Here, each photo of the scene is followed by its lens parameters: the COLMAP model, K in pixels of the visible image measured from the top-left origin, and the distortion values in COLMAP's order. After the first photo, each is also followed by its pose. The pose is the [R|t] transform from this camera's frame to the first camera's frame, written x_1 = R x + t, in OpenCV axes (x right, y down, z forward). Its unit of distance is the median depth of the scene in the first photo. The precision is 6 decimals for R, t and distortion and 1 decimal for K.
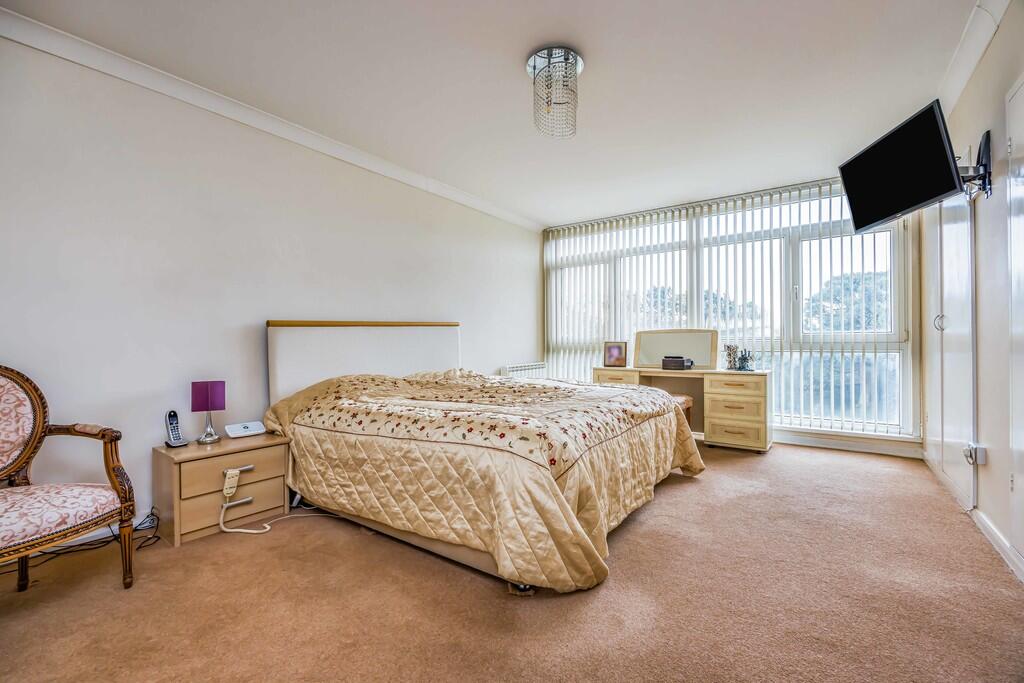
lens RADIAL K [[436.5, 0, 512.0], [0, 436.5, 341.5], [0, 0, 1]] dist [-0.000509, -0.000089]
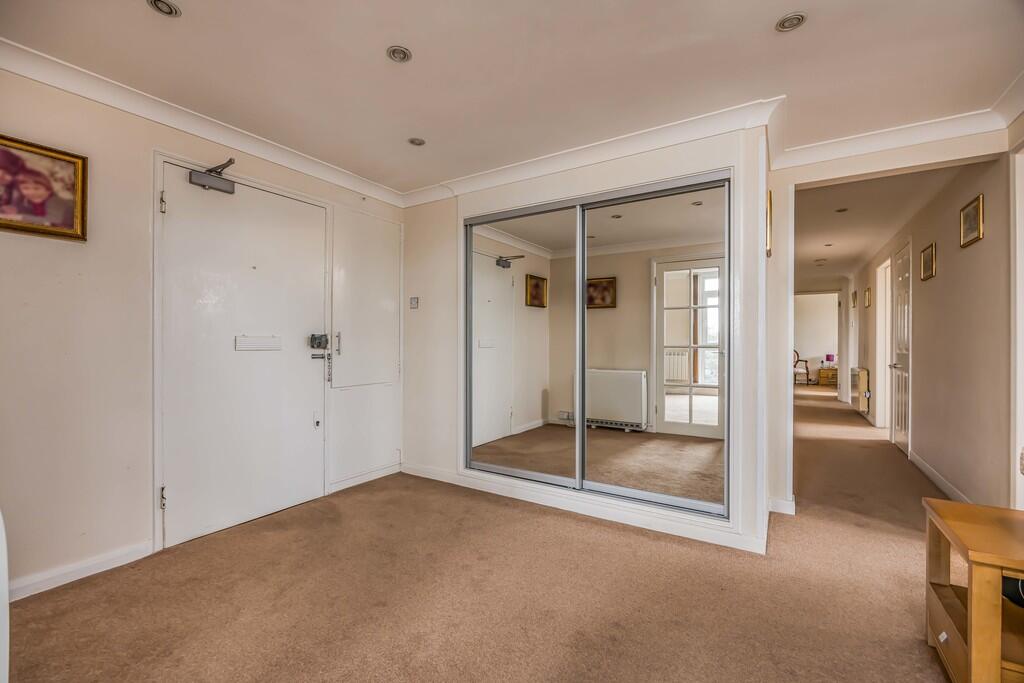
lens RADIAL K [[436.5, 0, 512.0], [0, 436.5, 341.5], [0, 0, 1]] dist [-0.000509, -0.000089]
pose [[0.074923, 0.000718, -0.997189, 3.539692], [0.000842, 0.999999, 0.000783, -0.044063], [0.997189, -0.000898, 0.074922, -2.584234]]
